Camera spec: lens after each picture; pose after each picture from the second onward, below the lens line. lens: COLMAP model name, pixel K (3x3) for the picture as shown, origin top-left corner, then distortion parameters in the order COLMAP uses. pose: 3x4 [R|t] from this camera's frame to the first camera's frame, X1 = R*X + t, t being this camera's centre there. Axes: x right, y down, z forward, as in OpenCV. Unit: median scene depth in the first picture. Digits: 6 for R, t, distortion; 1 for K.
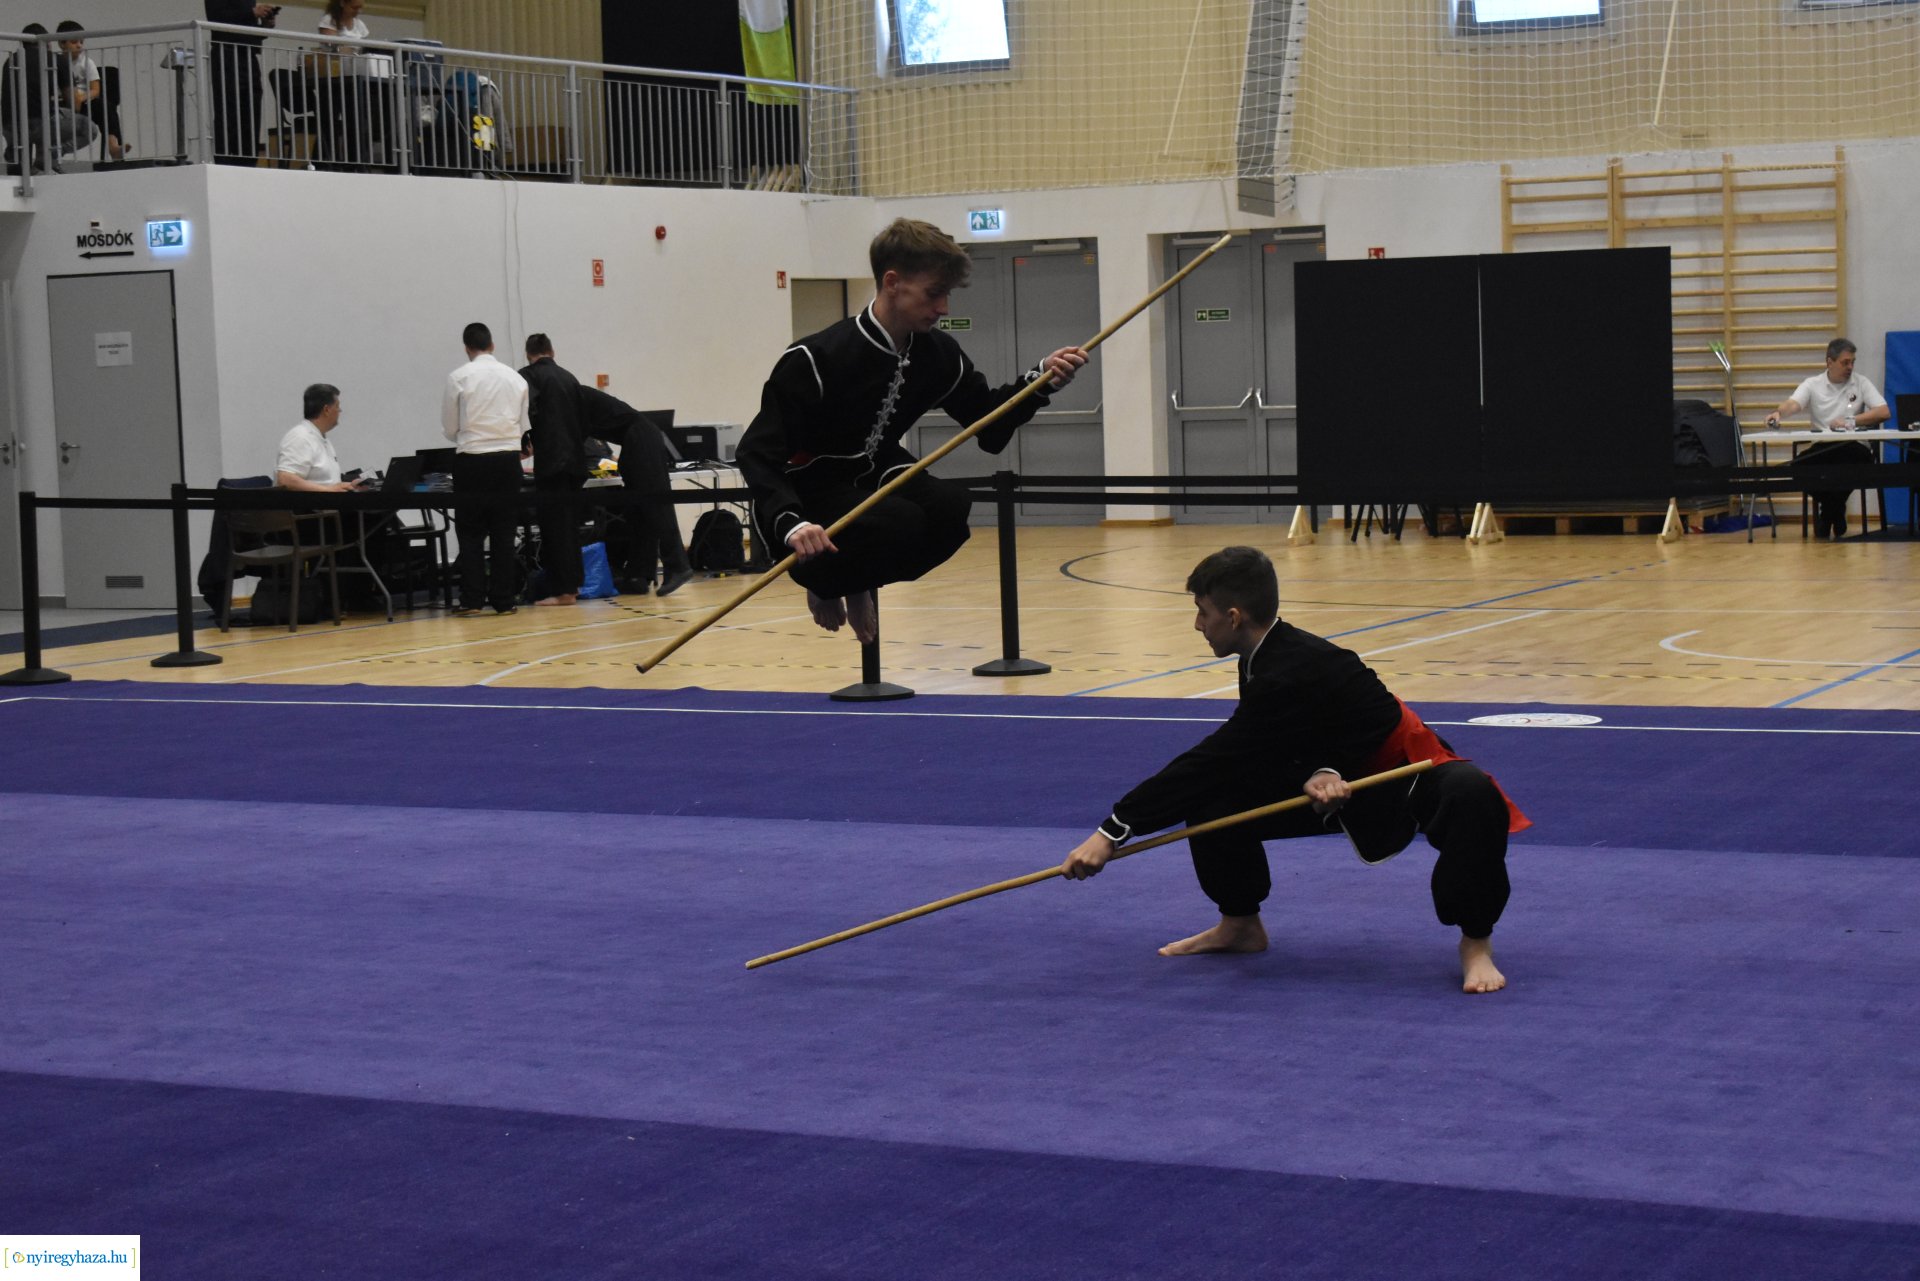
lens RADIAL K [[3645.3, 0, 958.2], [0, 3645.3, 646.8], [0, 0, 1]] dist [0.013578, 0.115491]
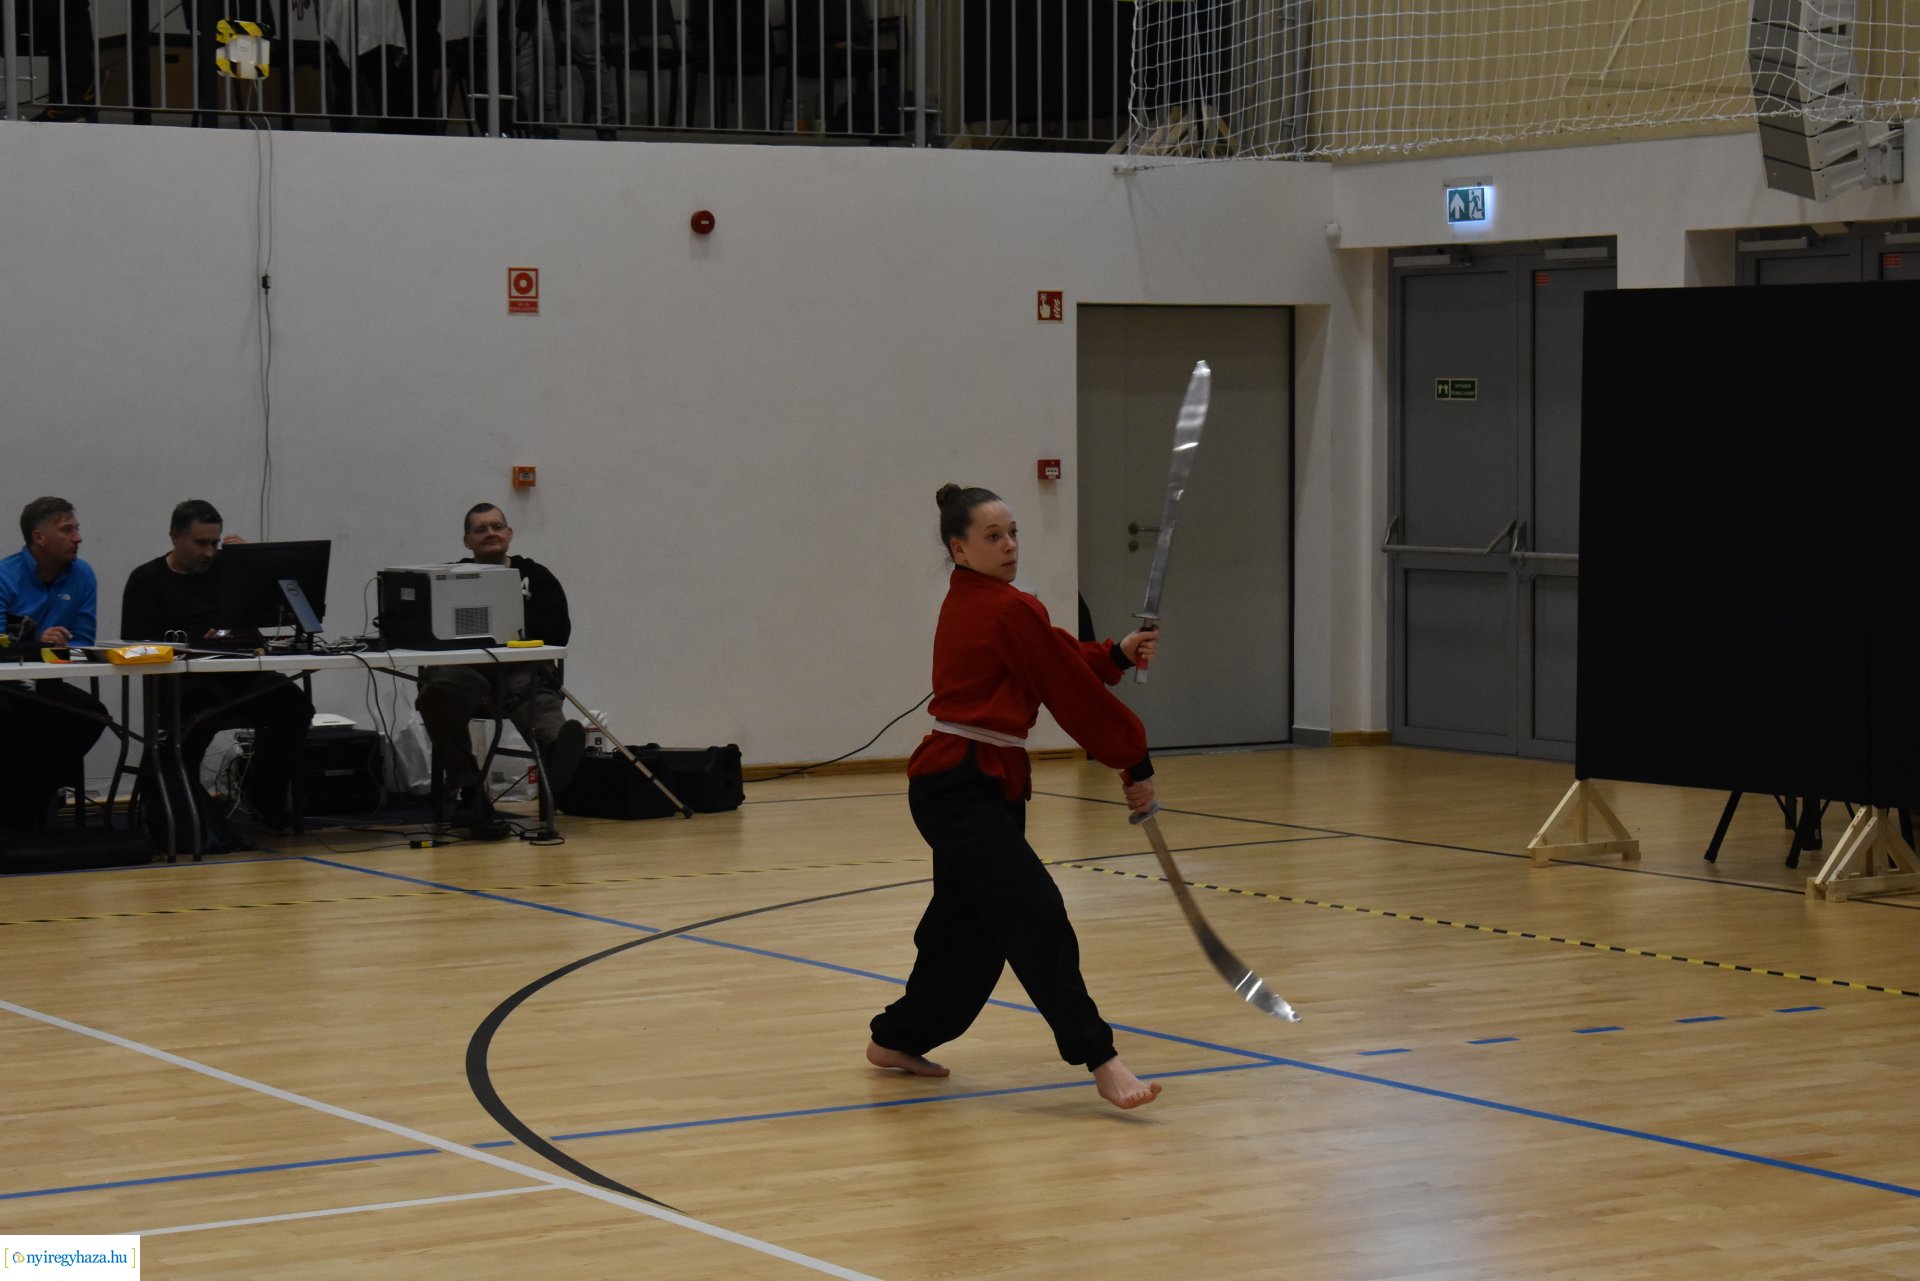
lens RADIAL K [[4397.3, 0, 961.9], [0, 4397.3, 651.6], [0, 0, 1]] dist [0.062314, 0.256779]
pose [[0.861755, 0.056702, -0.504146, 0.310151], [-0.063803, 0.997957, 0.003181, -0.051133], [0.503297, 0.029425, 0.863612, 0.425454]]
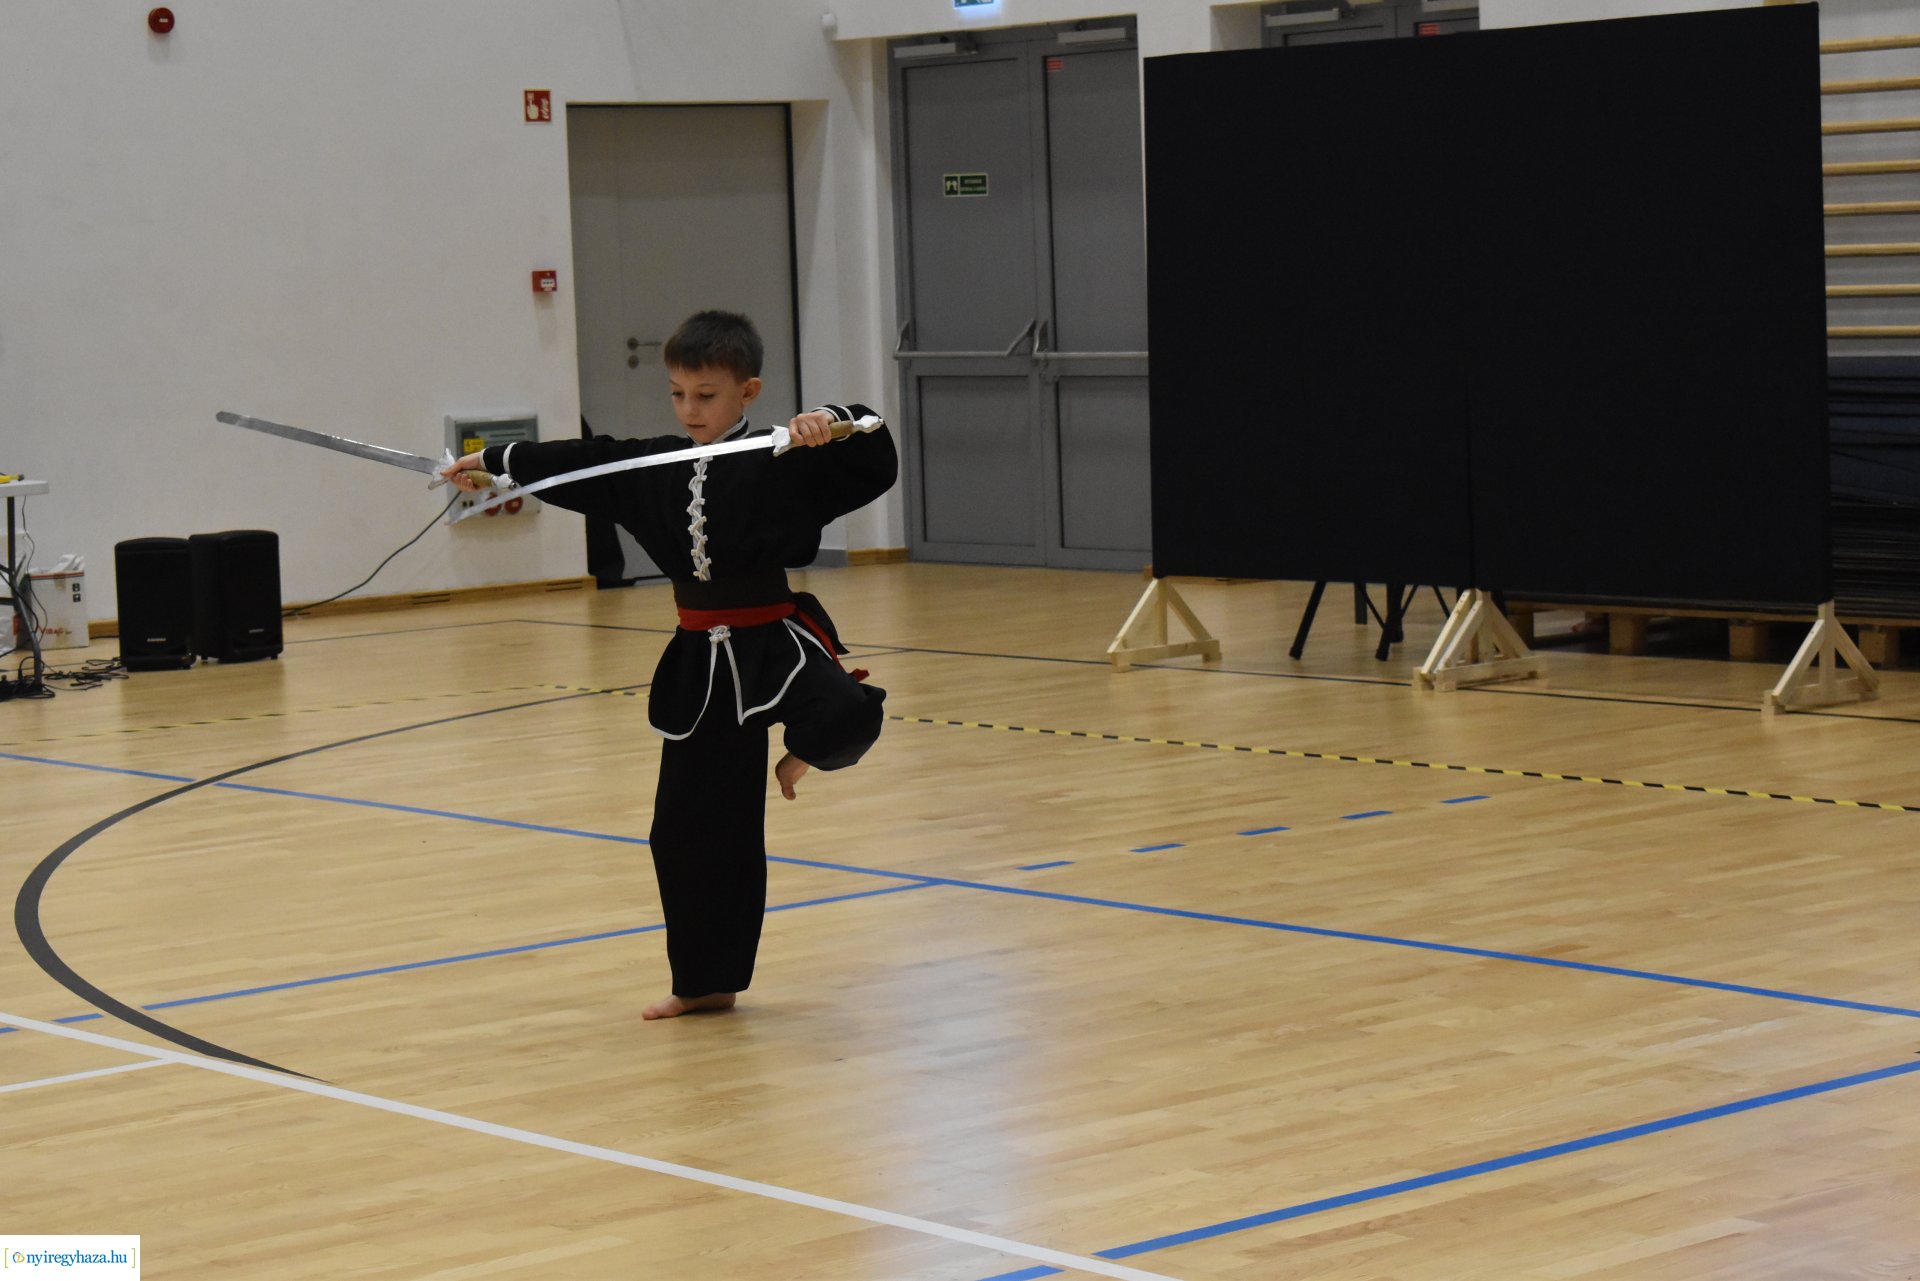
lens RADIAL K [[4383.5, 0, 958.3], [0, 4383.5, 653.5], [0, 0, 1]] dist [0.067908, 0.098495]
pose [[0.924836, 0.034285, -0.378819, 0.273012], [-0.024657, 0.999238, 0.030240, -0.044191], [0.379567, -0.018627, 0.924977, 0.453828]]
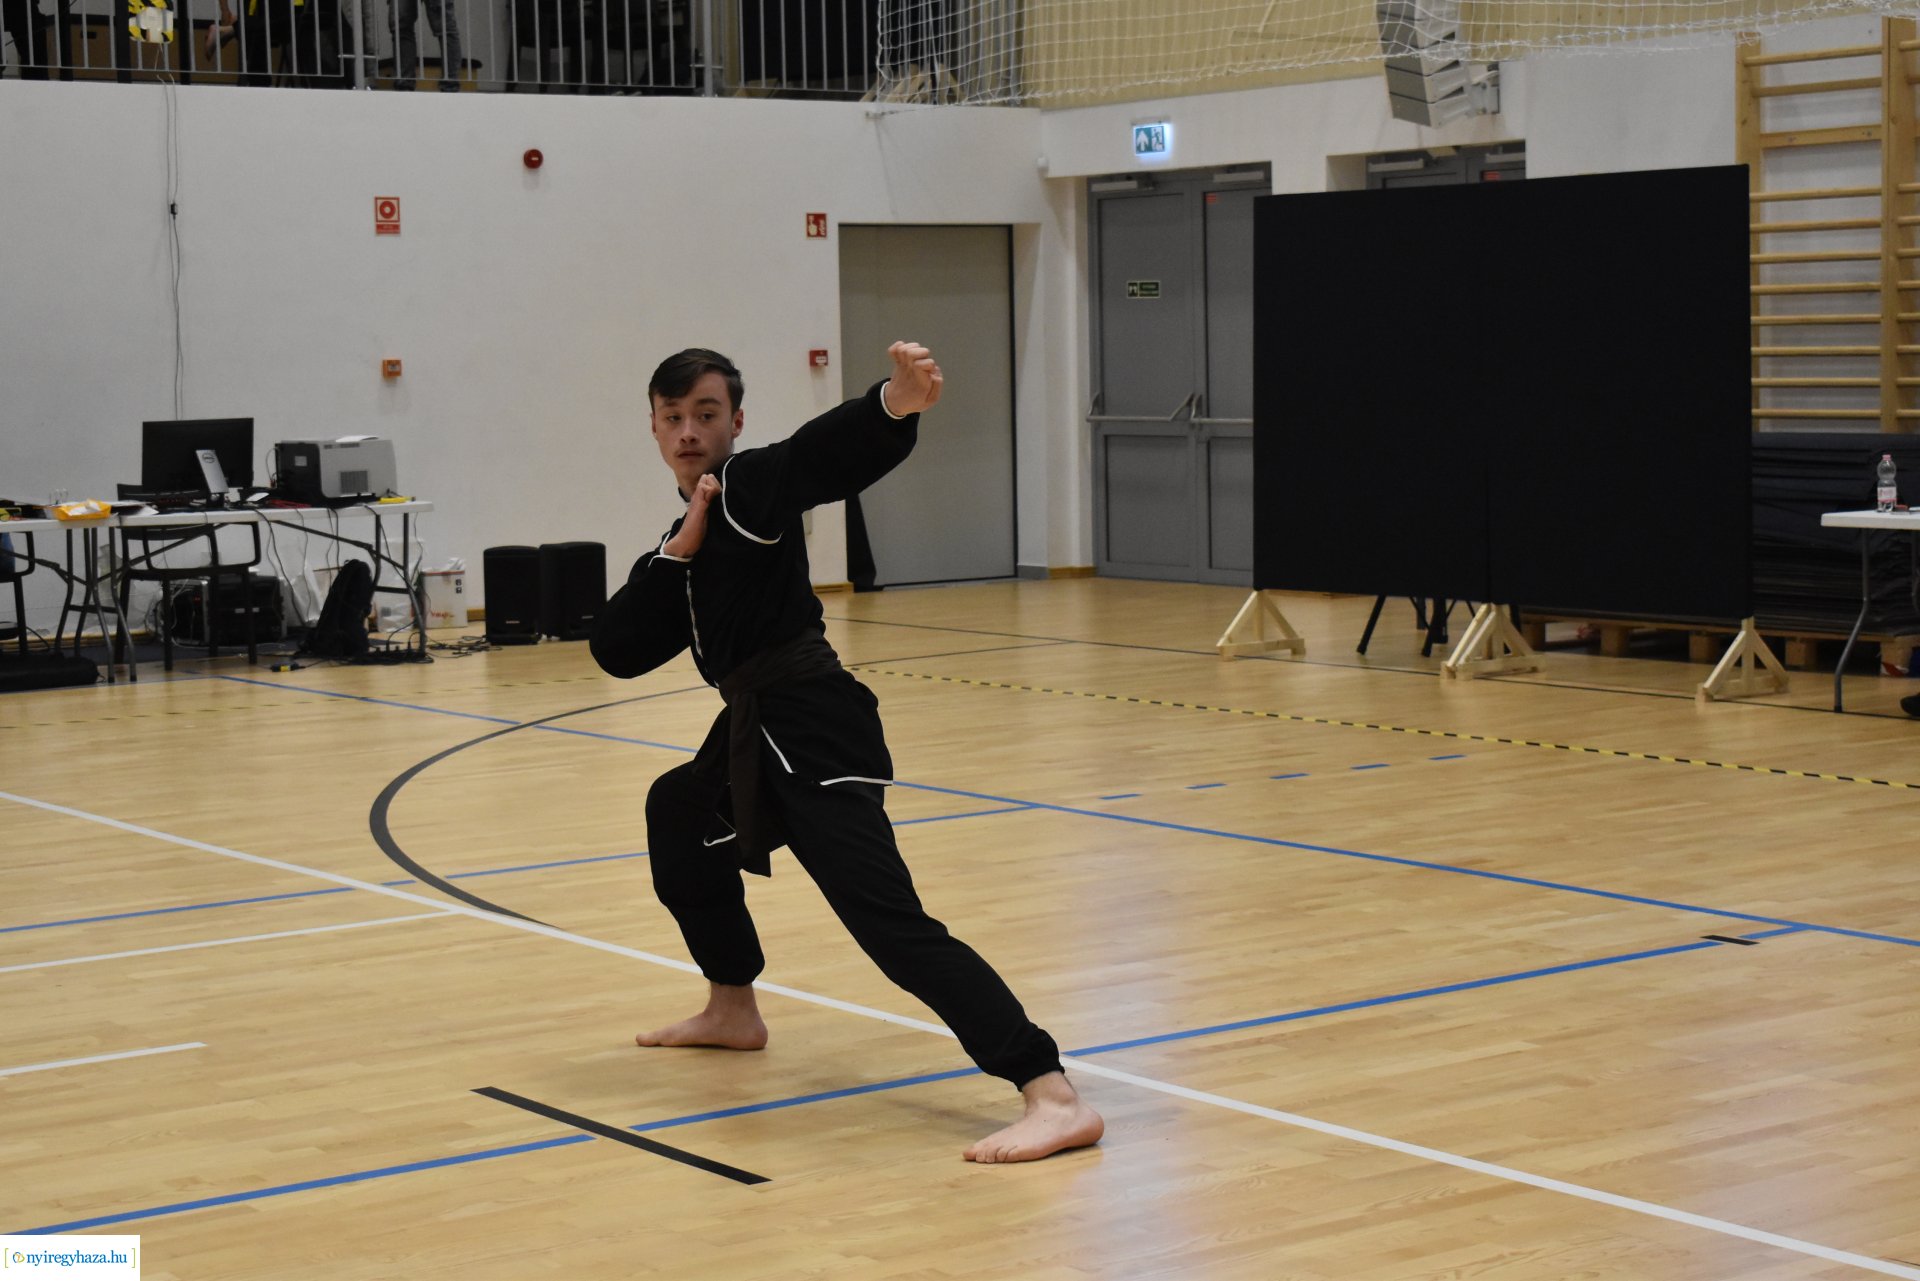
lens RADIAL K [[3494.6, 0, 962.7], [0, 3494.6, 648.6], [0, 0, 1]] dist [0.008000, 0.093716]
pose [[0.894614, 0.053424, -0.443635, 0.300500], [-0.044383, 0.998541, 0.030748, -0.043672], [0.444630, -0.007818, 0.895680, 0.432917]]
